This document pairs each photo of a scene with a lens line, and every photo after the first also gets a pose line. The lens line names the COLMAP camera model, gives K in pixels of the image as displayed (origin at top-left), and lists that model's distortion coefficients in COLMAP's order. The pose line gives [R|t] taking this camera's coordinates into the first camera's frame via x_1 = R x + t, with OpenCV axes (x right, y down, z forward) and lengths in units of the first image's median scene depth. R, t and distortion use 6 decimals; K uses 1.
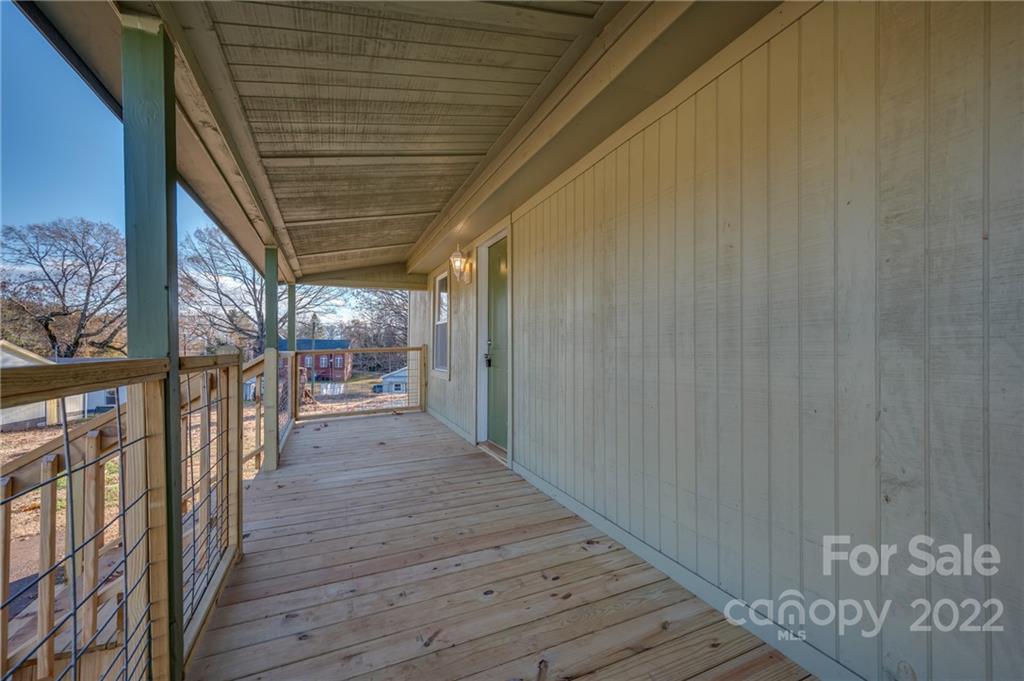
lens RADIAL K [[401.1, 0, 511.3], [0, 401.1, 347.8], [0, 0, 1]] dist [-0.002458, 0.000528]
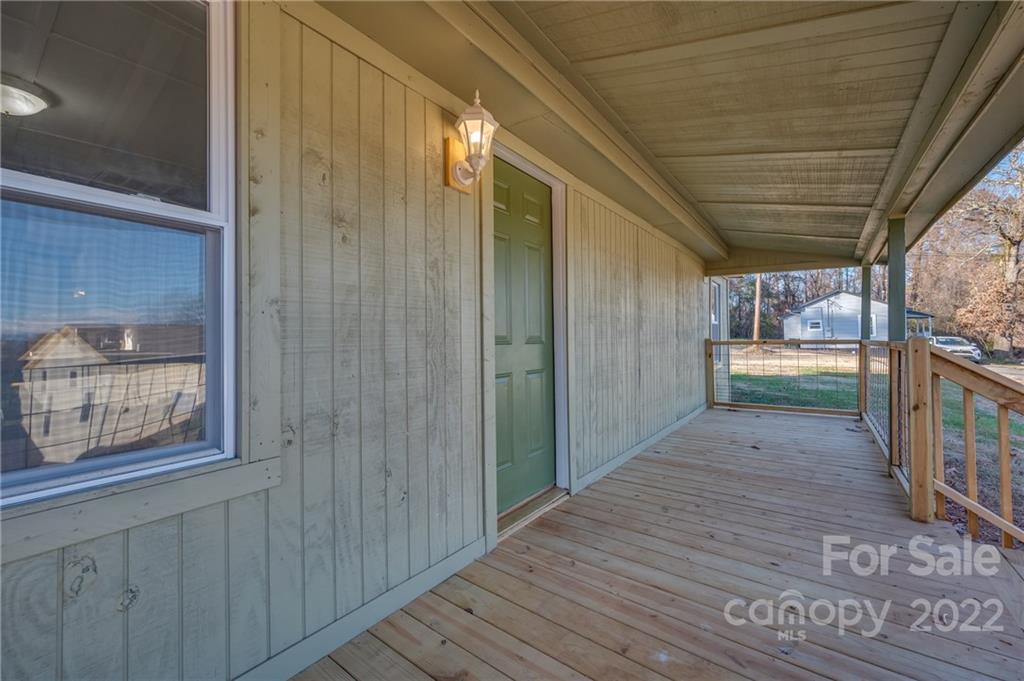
lens RADIAL K [[401.1, 0, 540.1], [0, 401.1, 334.1], [0, 0, 1]] dist [-0.002458, 0.000528]
pose [[-0.512456, 0.016972, 0.858546, -0.806219], [0.013110, 0.999843, -0.011940, -0.008162], [-0.858613, 0.005137, -0.512598, 1.802281]]
